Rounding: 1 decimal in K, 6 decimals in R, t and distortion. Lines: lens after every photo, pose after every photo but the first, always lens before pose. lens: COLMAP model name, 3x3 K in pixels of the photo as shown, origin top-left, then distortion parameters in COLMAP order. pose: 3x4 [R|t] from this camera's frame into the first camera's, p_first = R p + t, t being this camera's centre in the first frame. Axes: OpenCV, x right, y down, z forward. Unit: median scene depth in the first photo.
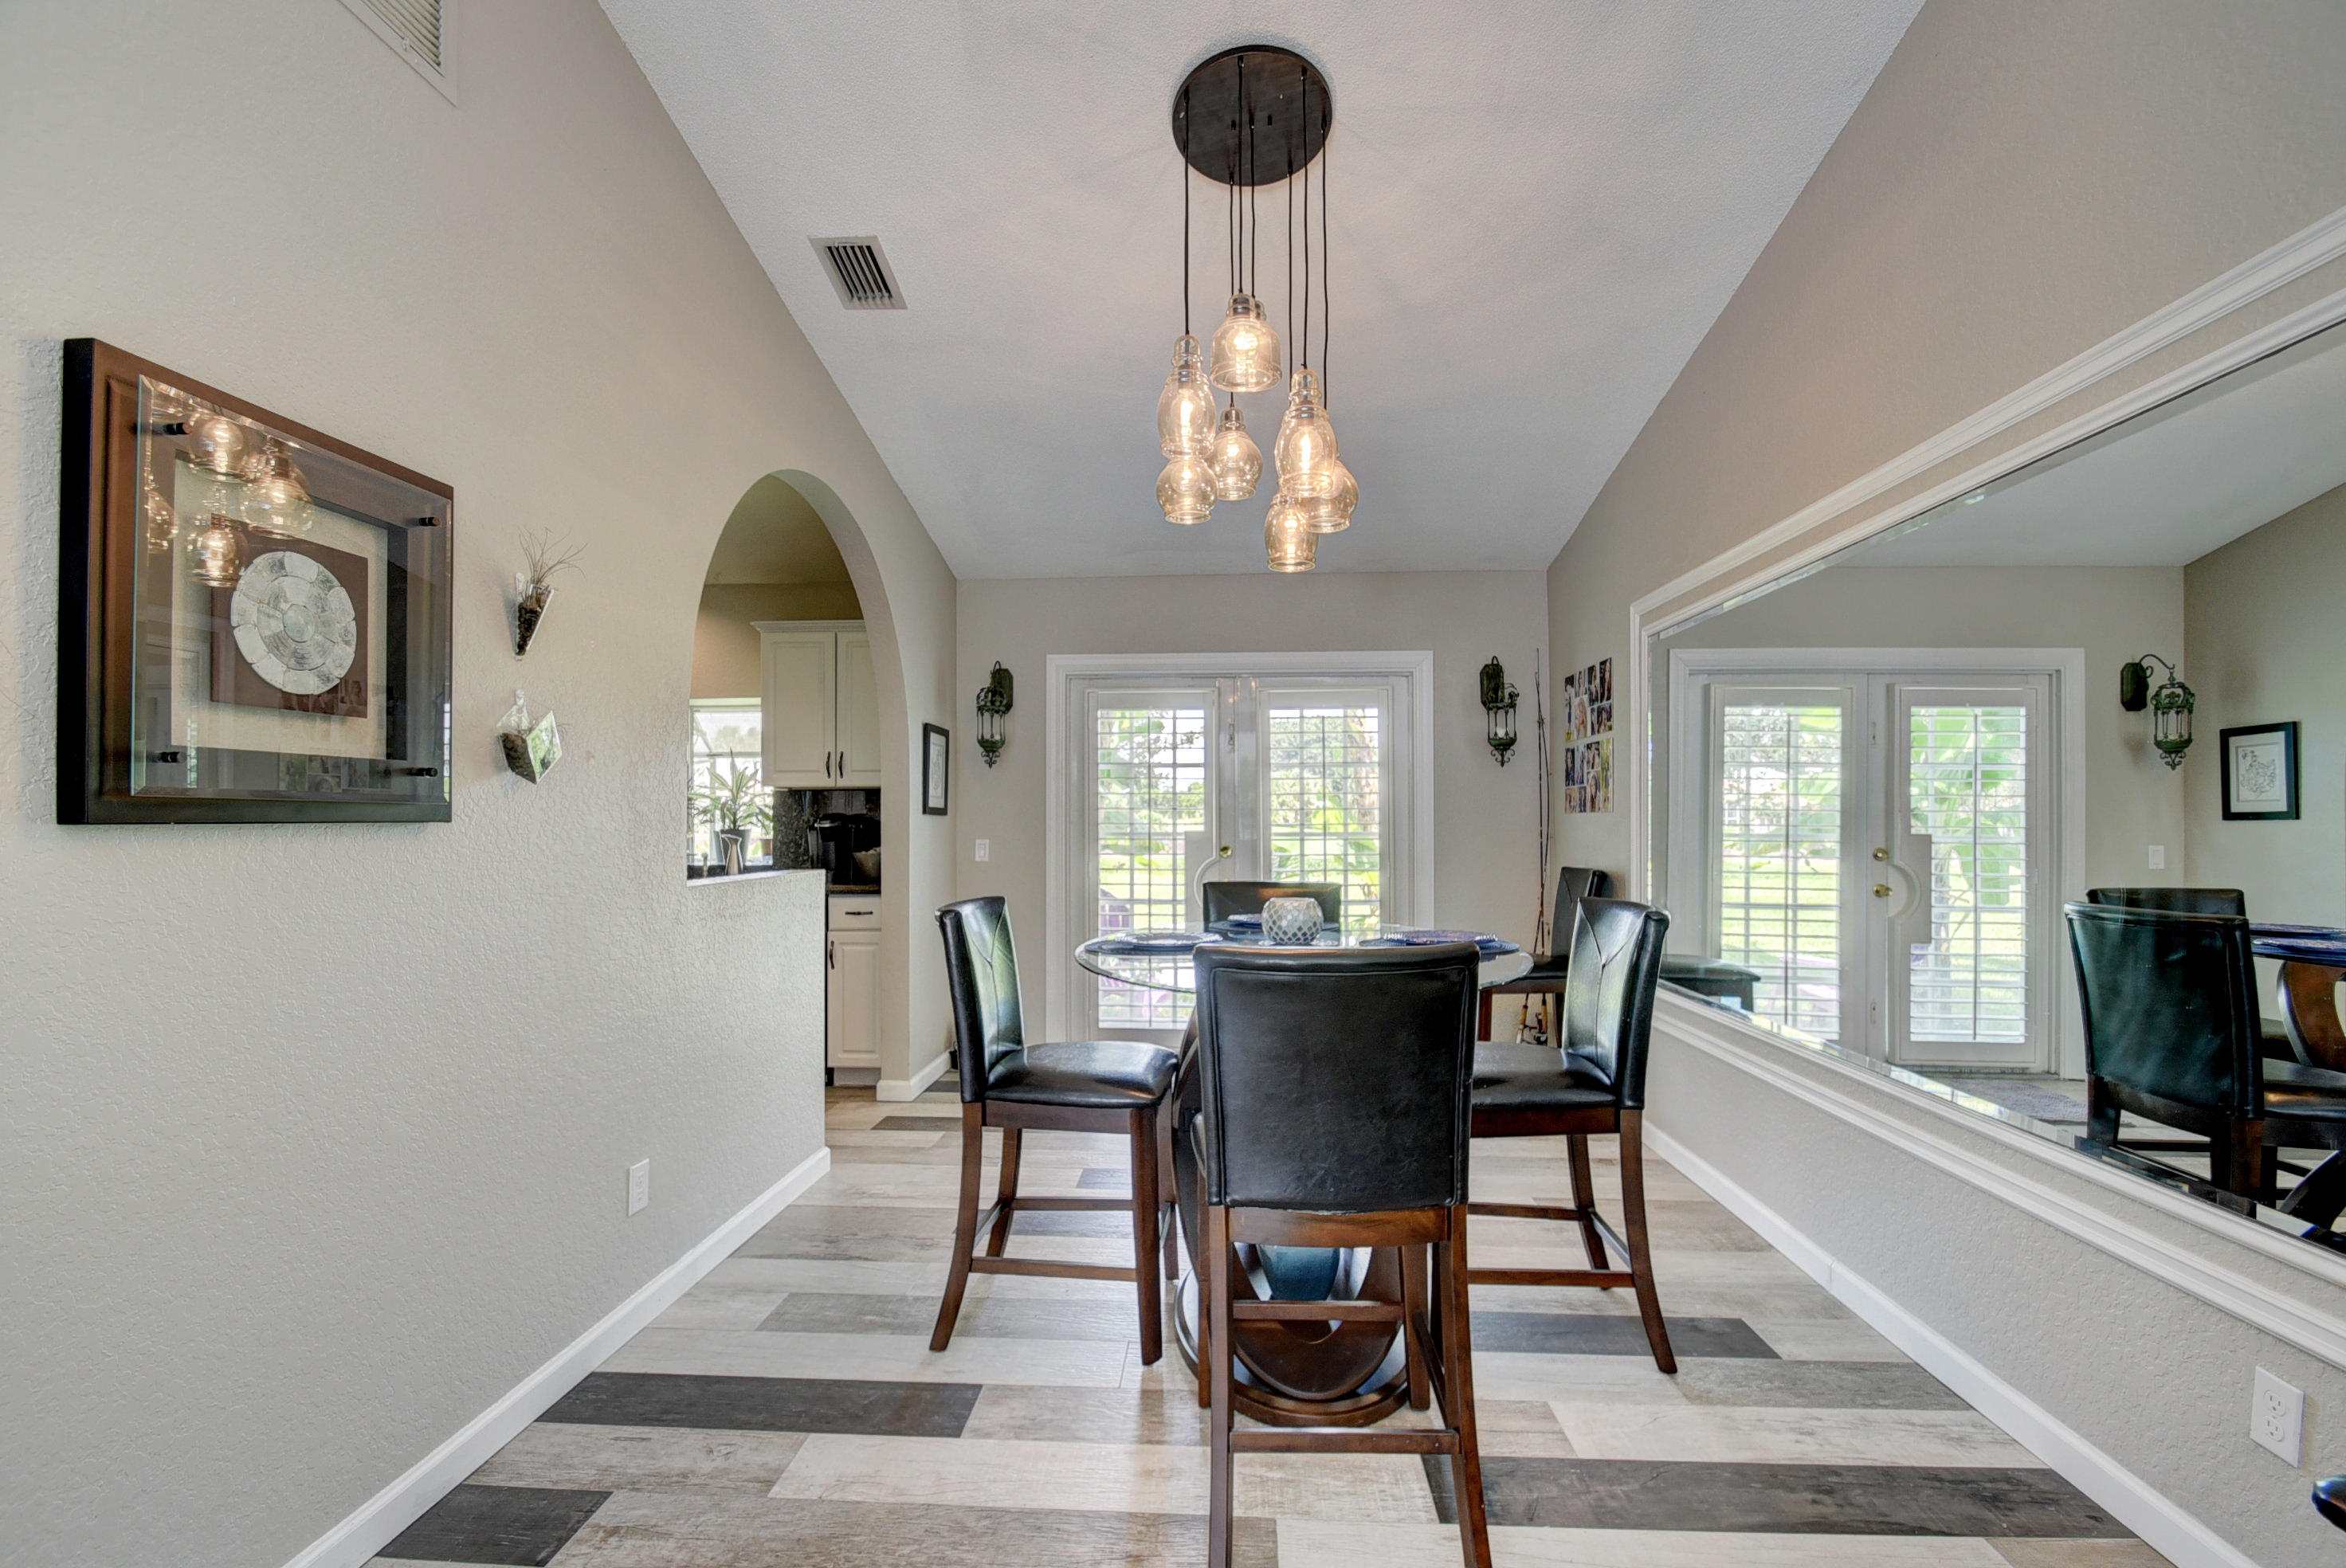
lens RADIAL K [[1031.0, 0, 1165.2], [0, 1031.0, 793.6], [0, 0, 1]] dist [0.002458, -0.008103]
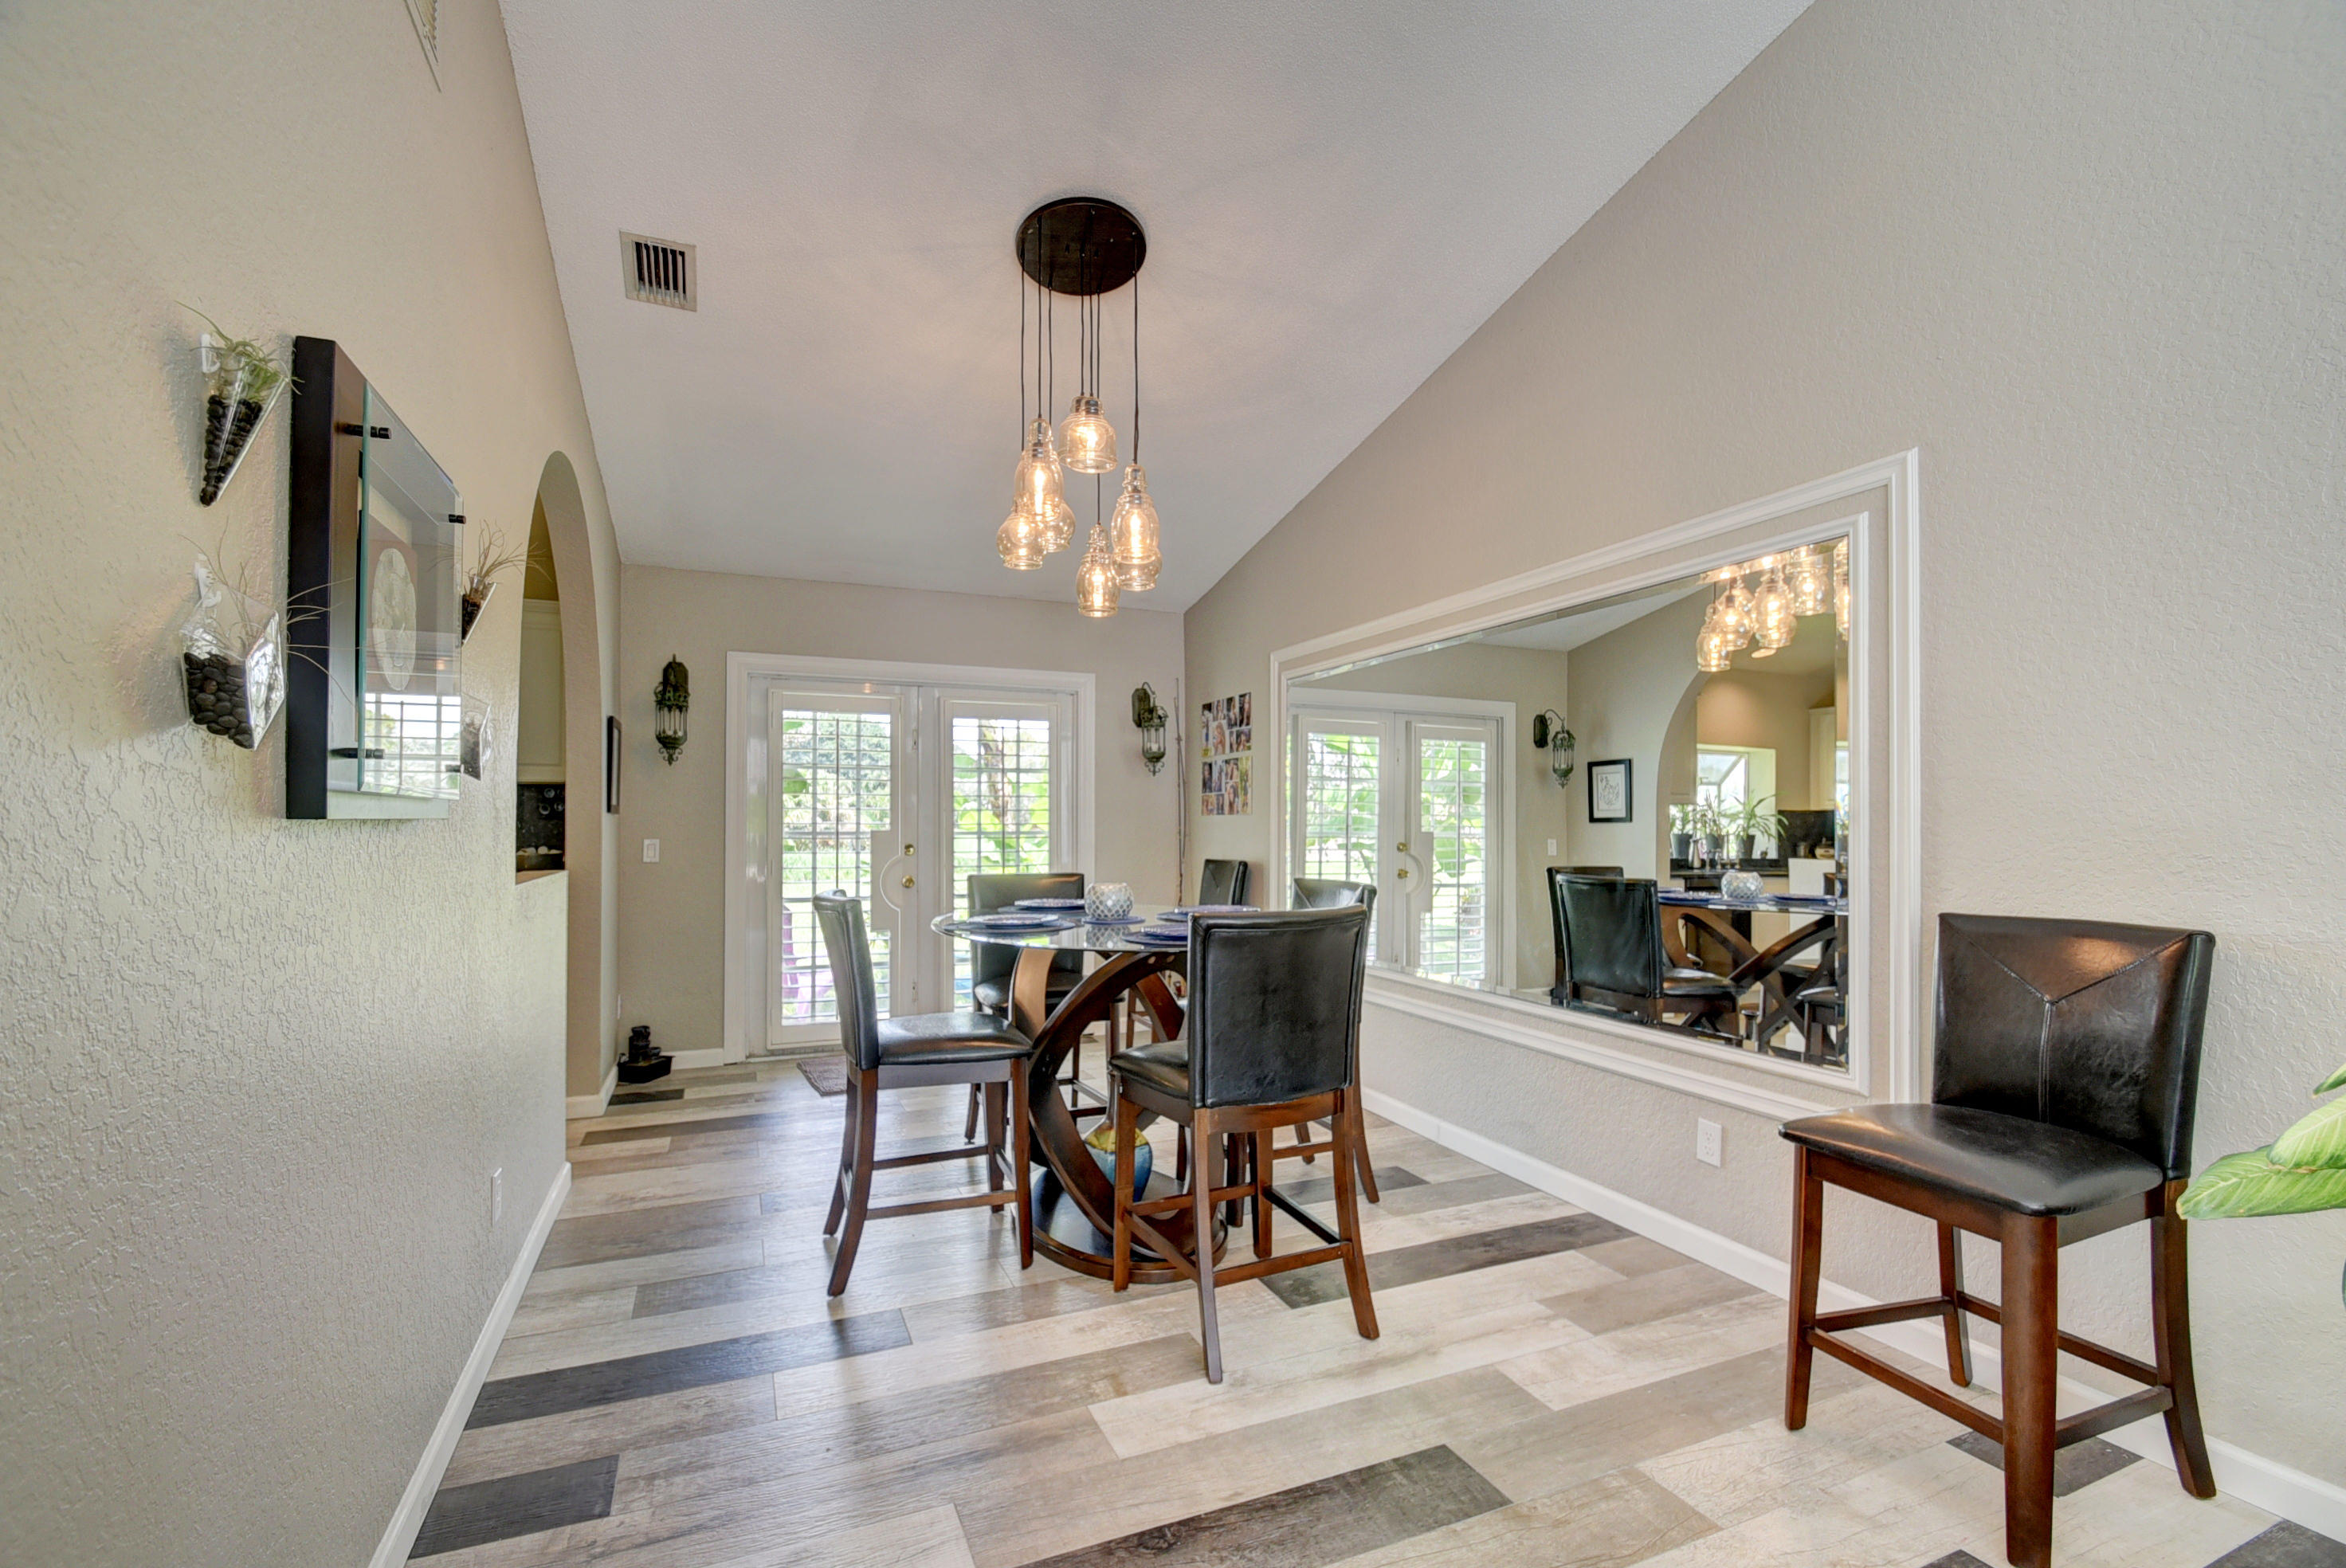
lens RADIAL K [[1031.0, 0, 1169.1], [0, 1031.0, 782.8], [0, 0, 1]] dist [0.002458, -0.008103]
pose [[0.892736, 0.019790, 0.450145, -0.224555], [-0.014651, 0.999782, -0.014898, -0.000682], [-0.450342, 0.006704, 0.892831, -0.086066]]
